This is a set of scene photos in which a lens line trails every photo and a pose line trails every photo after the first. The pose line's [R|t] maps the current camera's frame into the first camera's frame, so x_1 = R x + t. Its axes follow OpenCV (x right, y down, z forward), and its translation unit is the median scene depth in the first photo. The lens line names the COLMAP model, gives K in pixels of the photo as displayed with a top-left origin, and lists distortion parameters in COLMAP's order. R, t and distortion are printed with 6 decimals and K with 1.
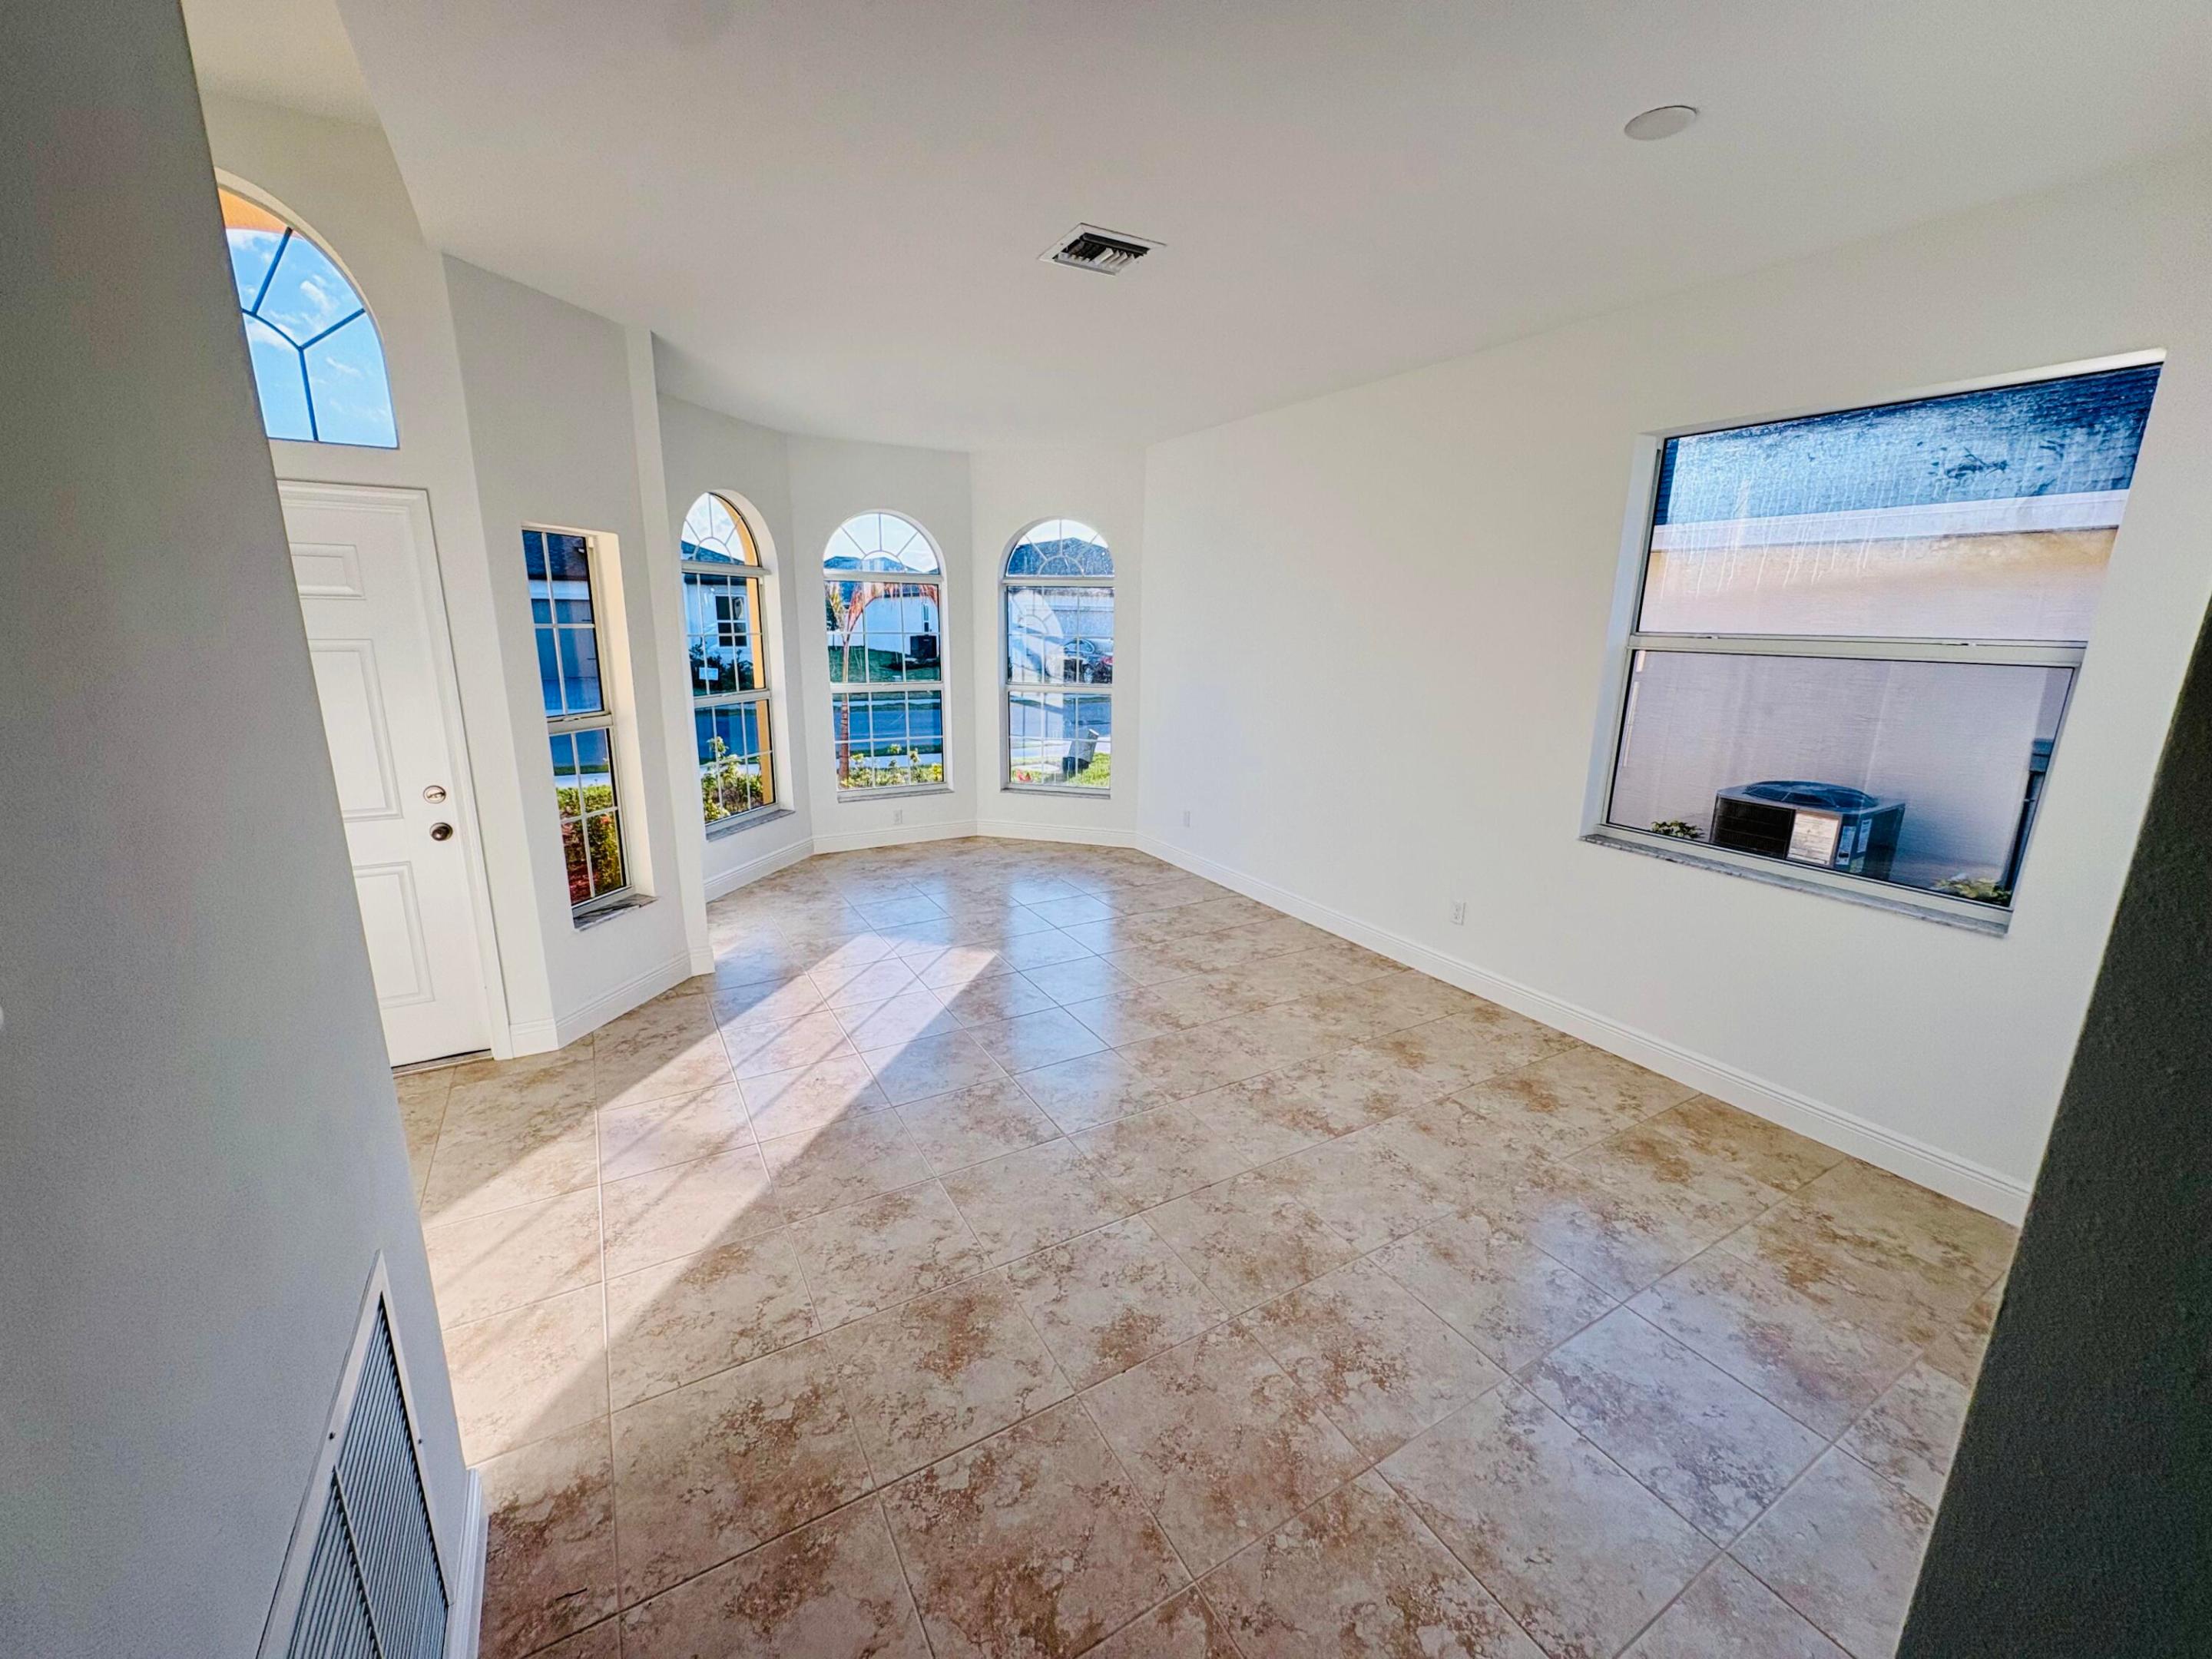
lens RADIAL K [[880.7, 0, 1111.9], [0, 880.7, 831.0], [0, 0, 1]] dist [0.000801, -0.000098]
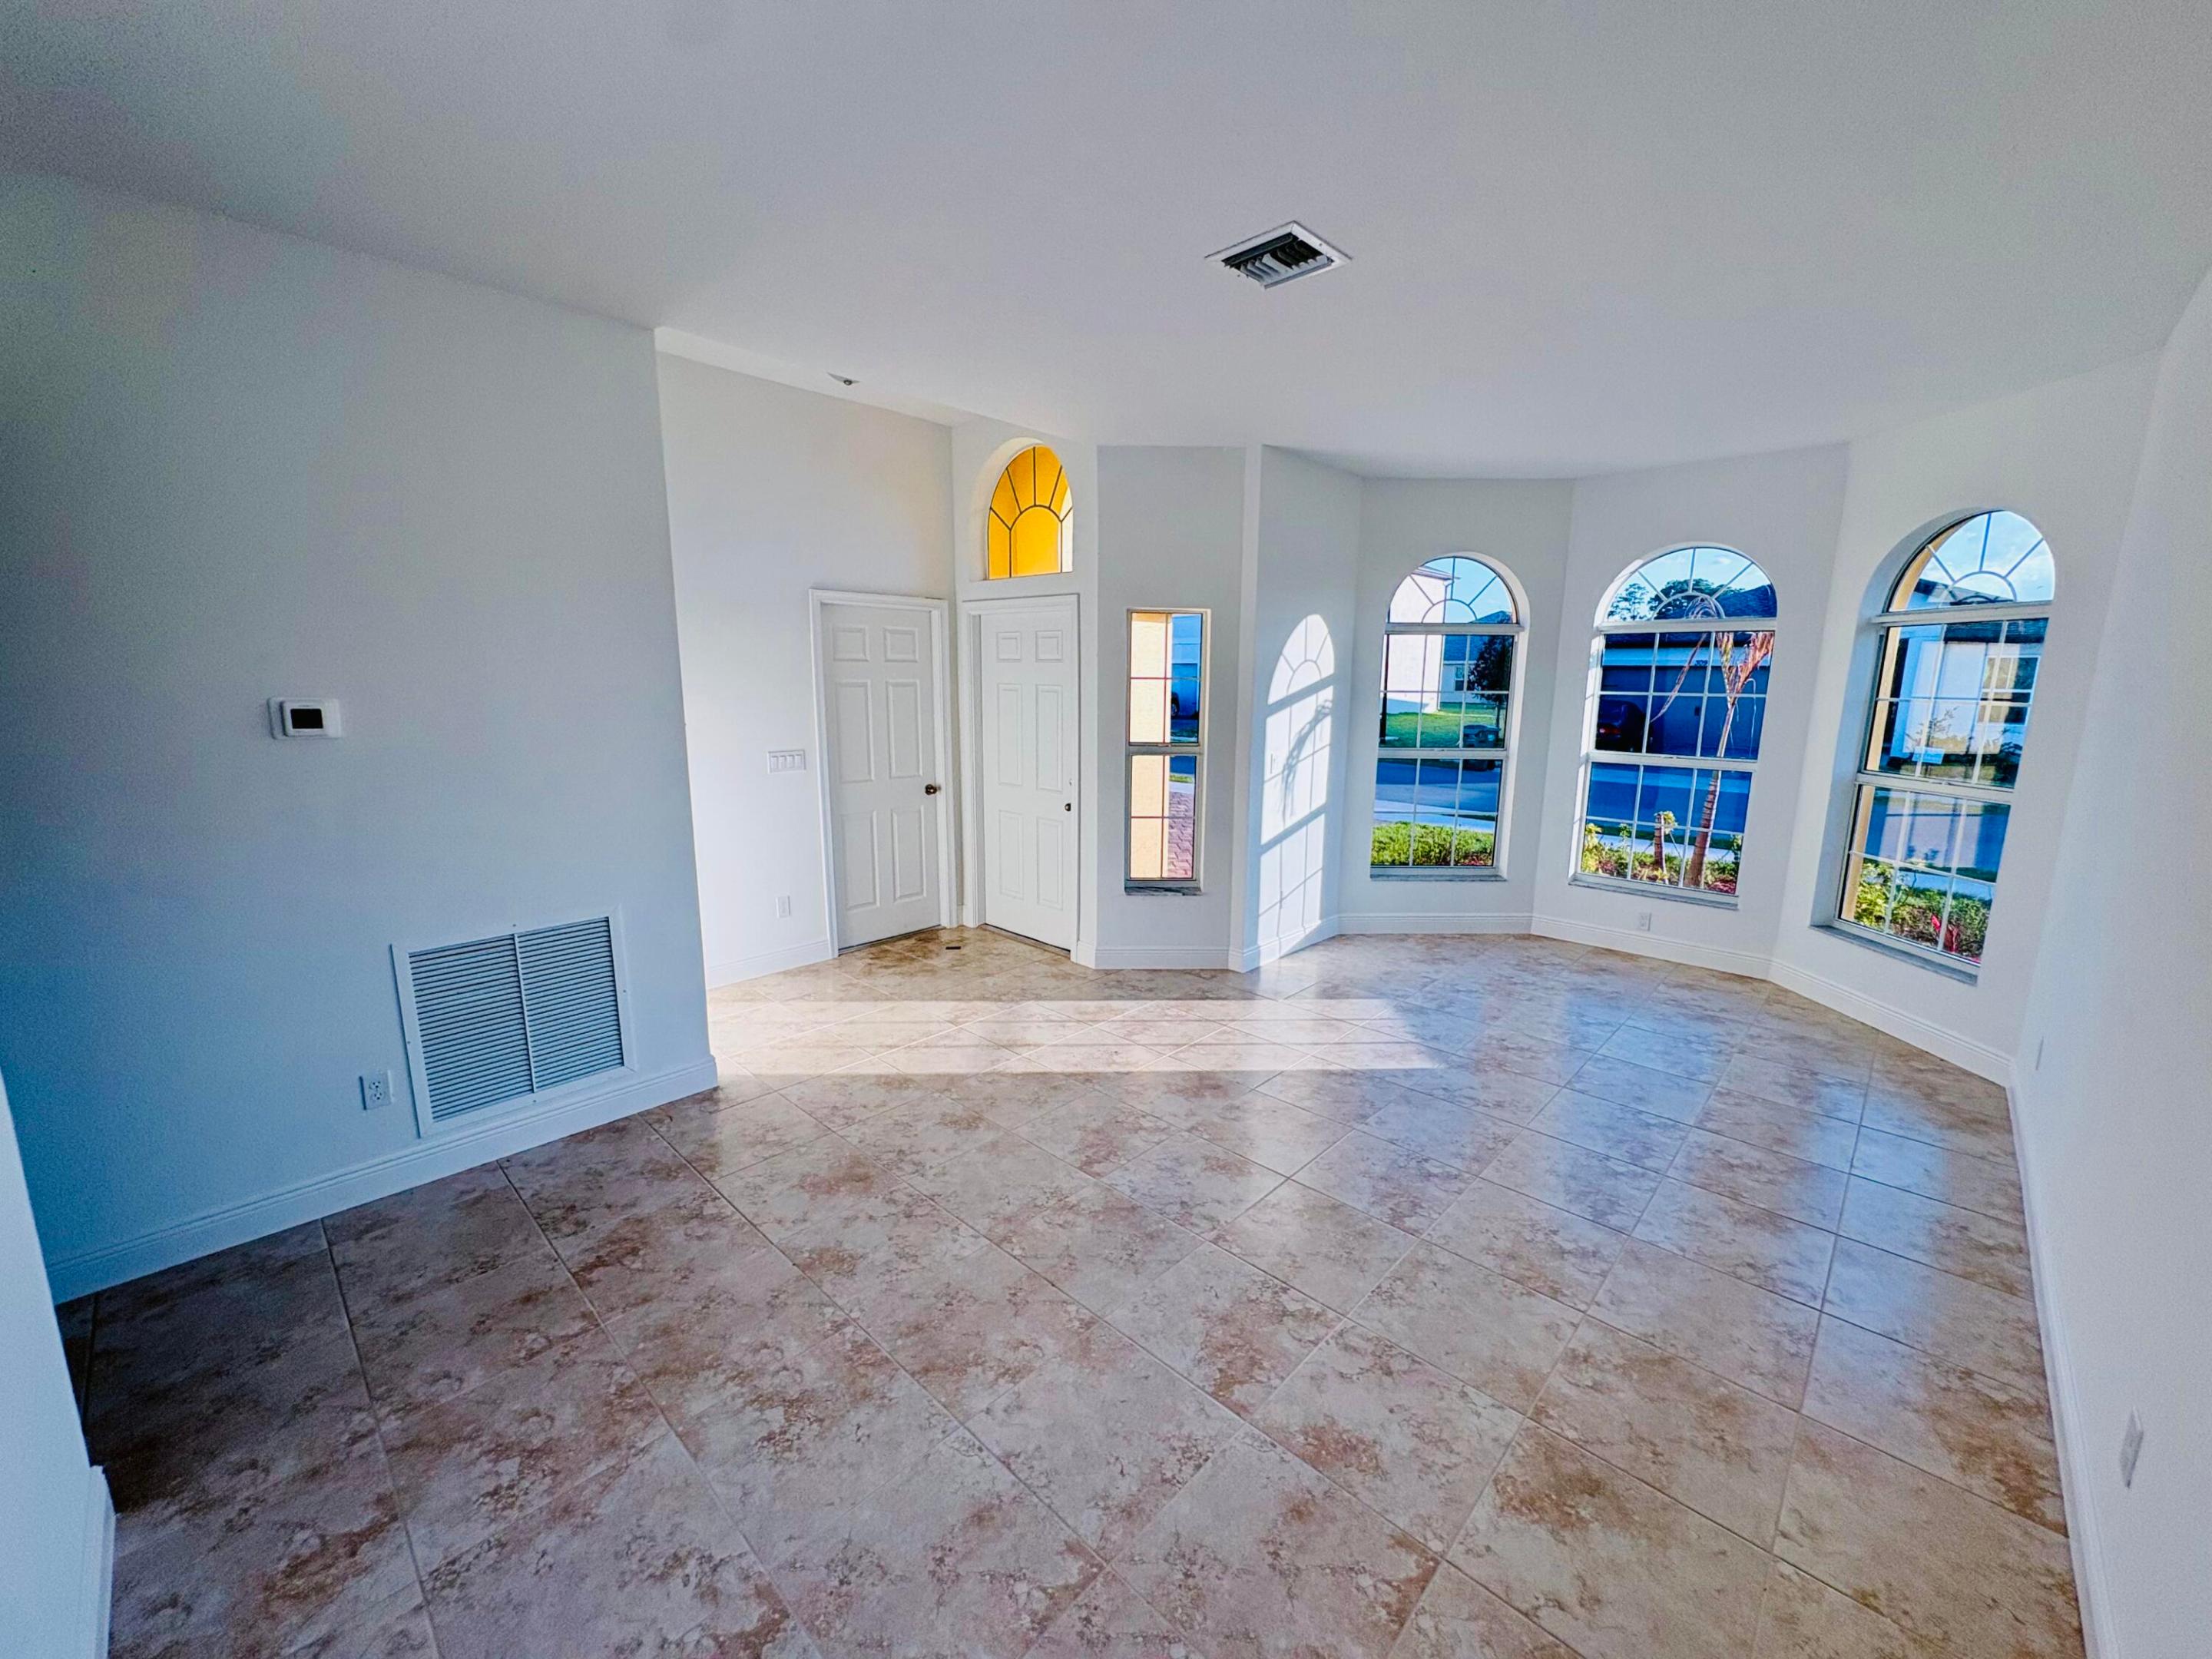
lens RADIAL K [[880.7, 0, 1105.2], [0, 880.7, 833.5], [0, 0, 1]] dist [0.000801, -0.000098]
pose [[0.271090, 0.160615, -0.949059, 0.715536], [-0.230064, 0.968214, 0.098141, -0.112935], [0.934655, 0.191739, 0.299425, 0.548985]]
